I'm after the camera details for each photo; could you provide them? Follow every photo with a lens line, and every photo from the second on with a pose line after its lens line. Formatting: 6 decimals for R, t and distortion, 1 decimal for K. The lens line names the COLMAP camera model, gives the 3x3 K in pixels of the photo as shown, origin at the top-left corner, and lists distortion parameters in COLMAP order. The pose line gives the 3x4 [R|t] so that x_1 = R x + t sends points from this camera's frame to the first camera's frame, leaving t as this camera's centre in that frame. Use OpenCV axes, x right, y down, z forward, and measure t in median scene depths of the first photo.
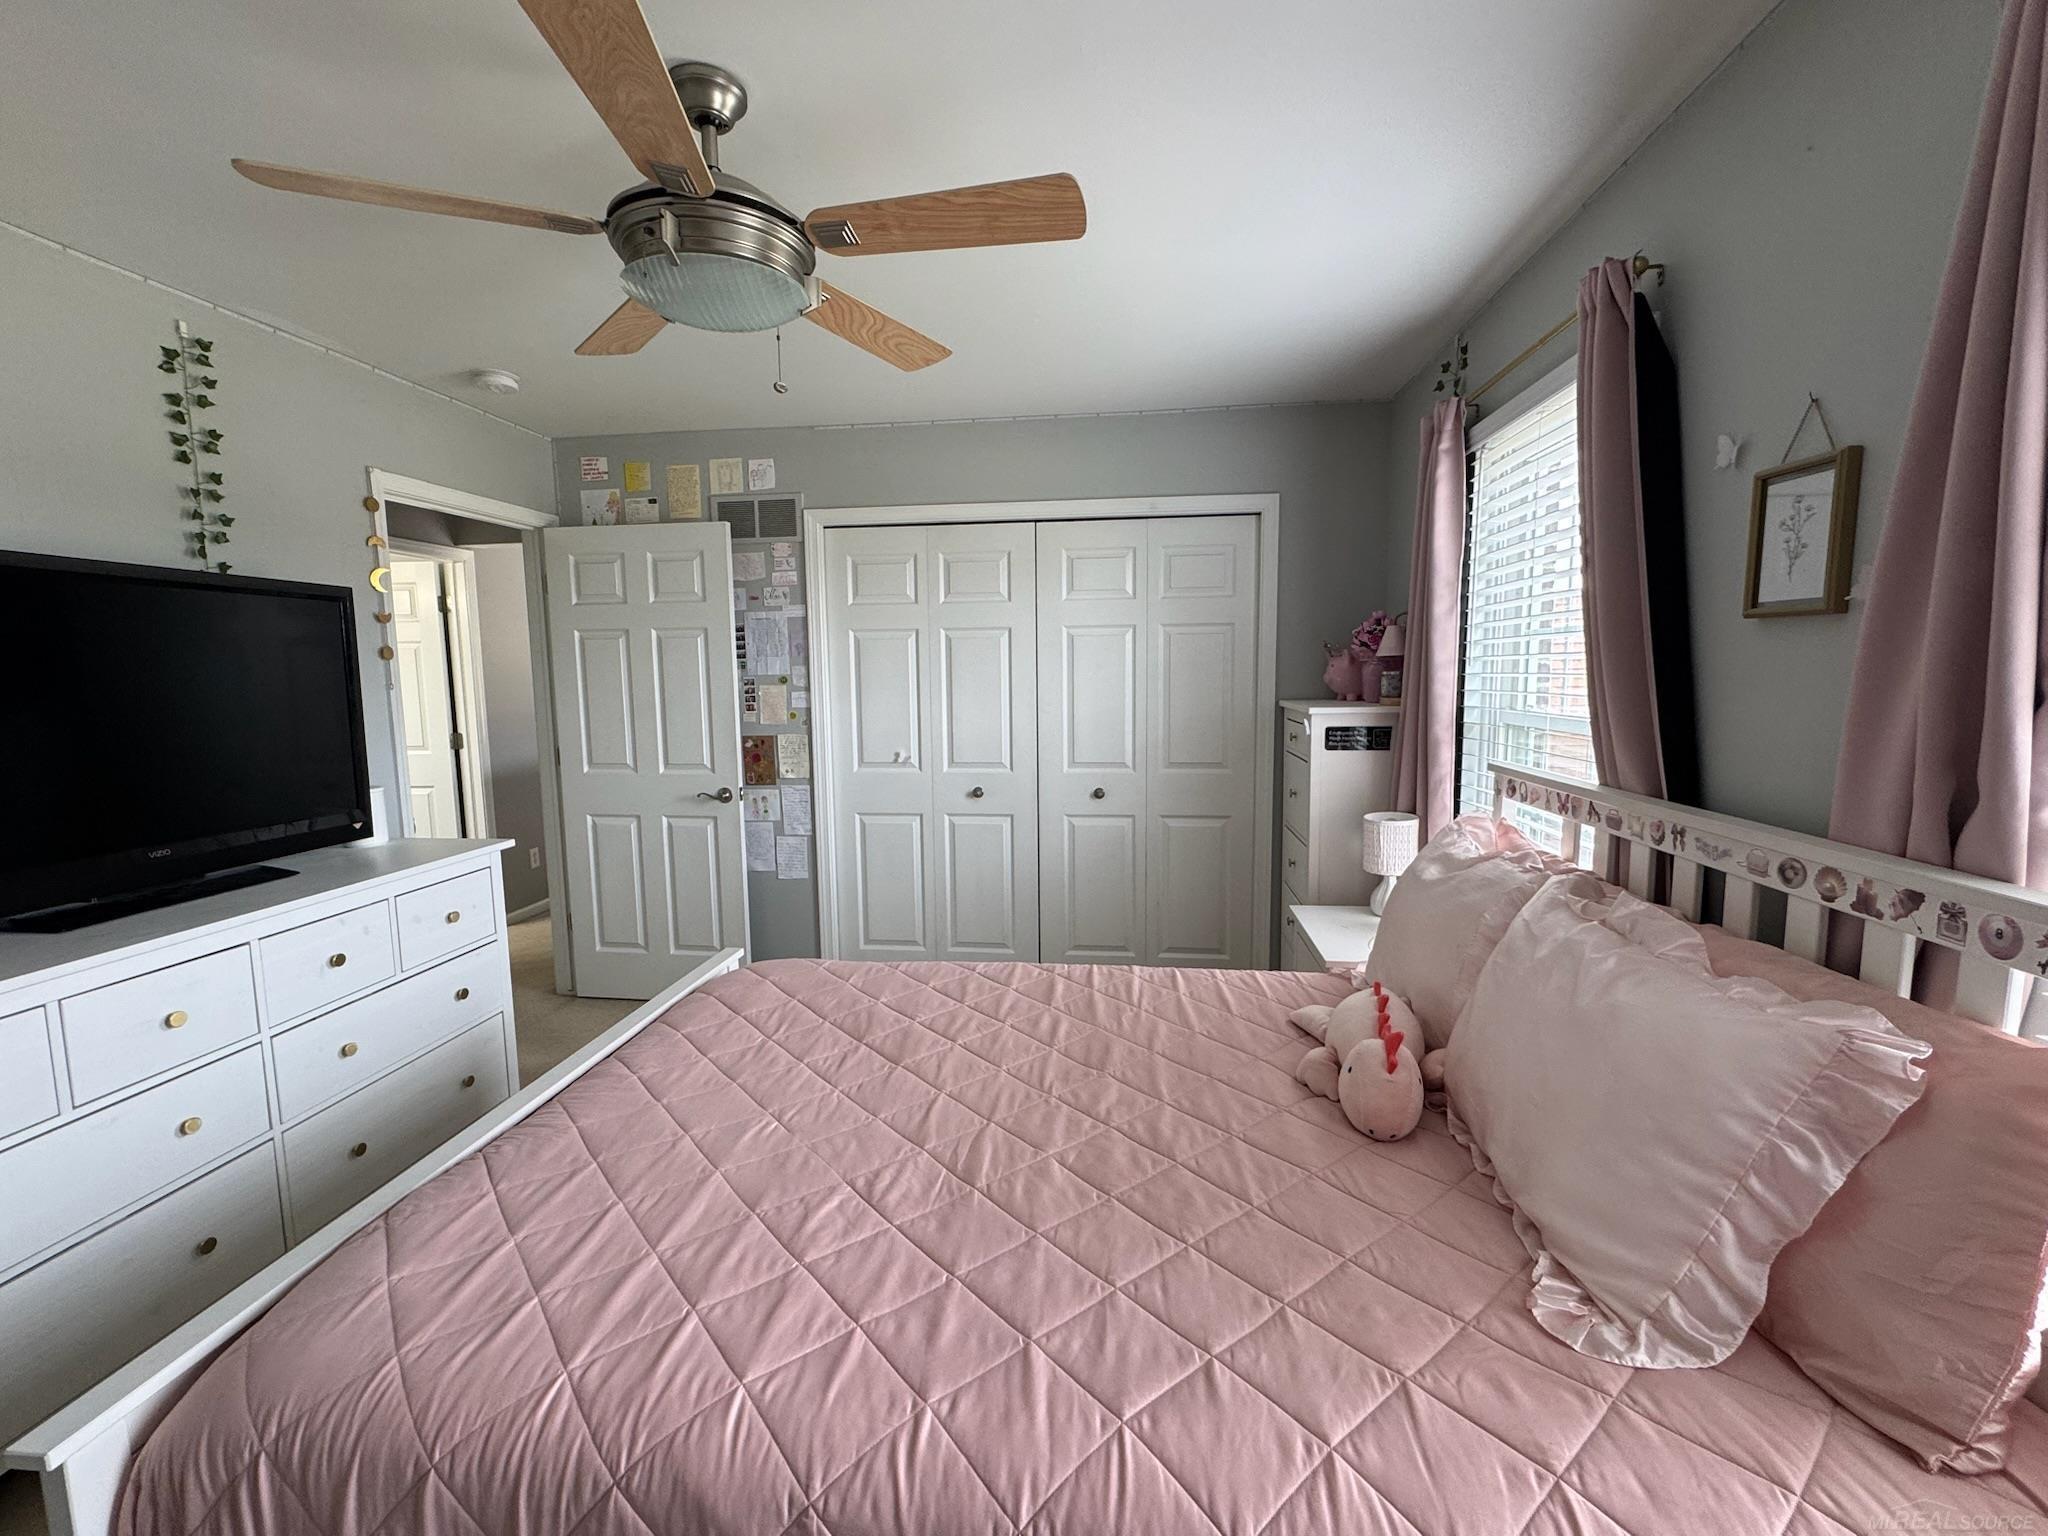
lens RADIAL K [[828.7, 0, 1024.0], [0, 828.7, 768.0], [0, 0, 1]] dist [-0.001492, -0.000282]
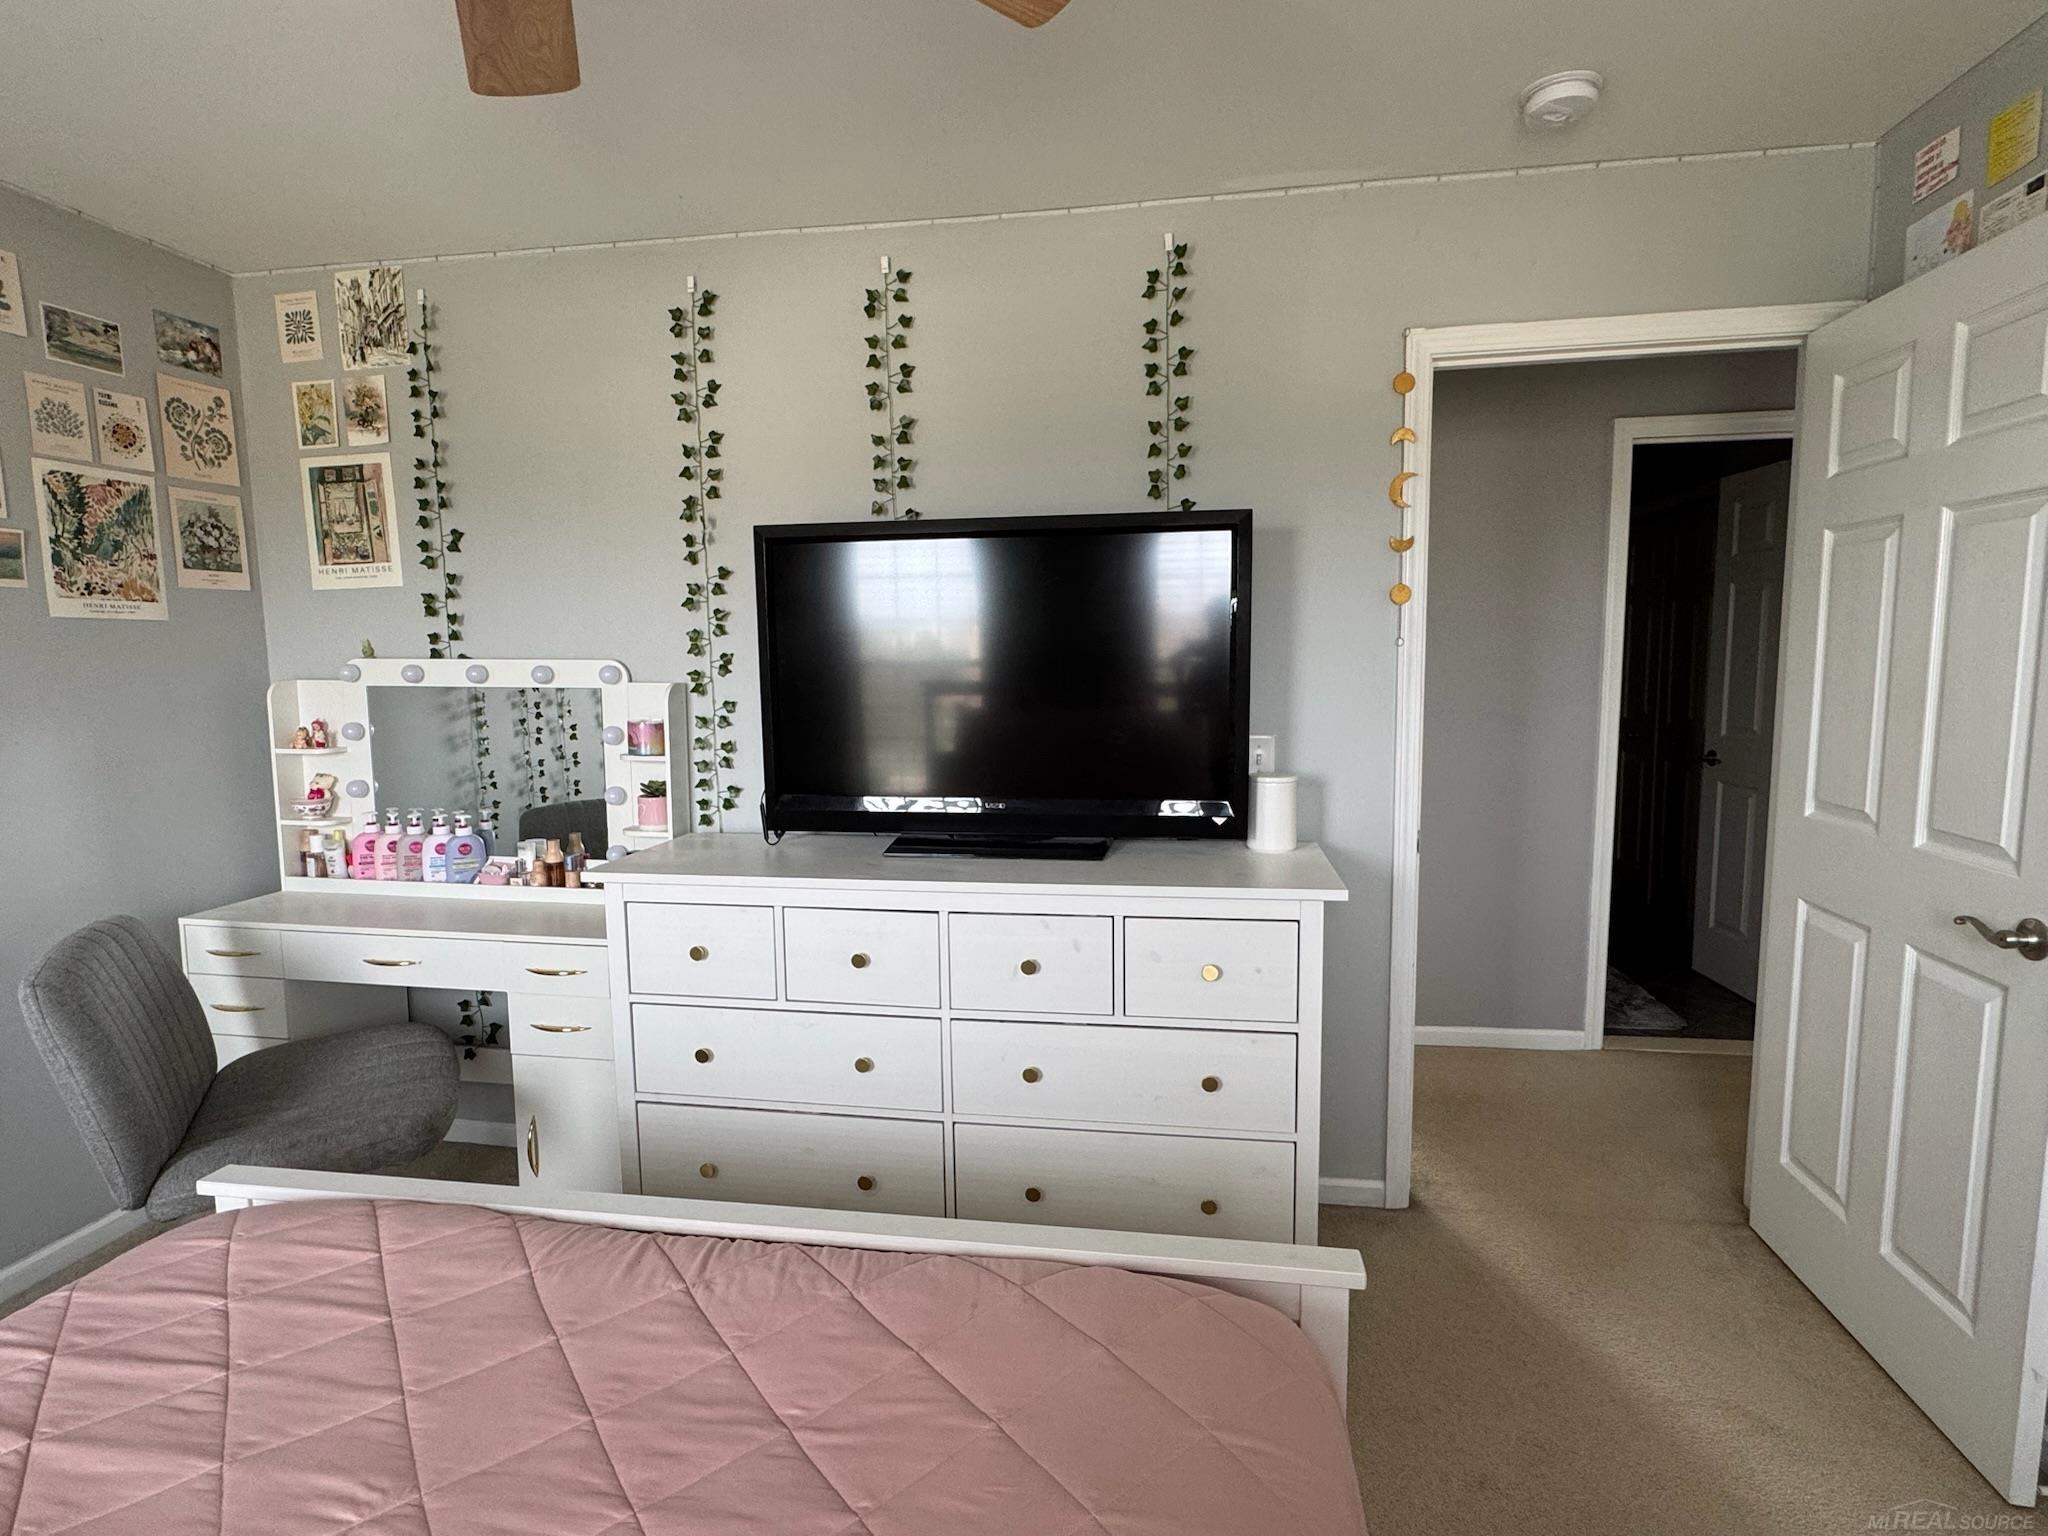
lens RADIAL K [[1032.5, 0, 1027.0], [0, 1032.5, 758.7], [0, 0, 1]] dist [-0.000389, -0.001357]
pose [[-0.035642, 0.123730, -0.991676, 0.178402], [-0.099513, 0.986935, 0.126715, -0.104927], [0.994398, 0.103201, -0.022863, 0.952184]]
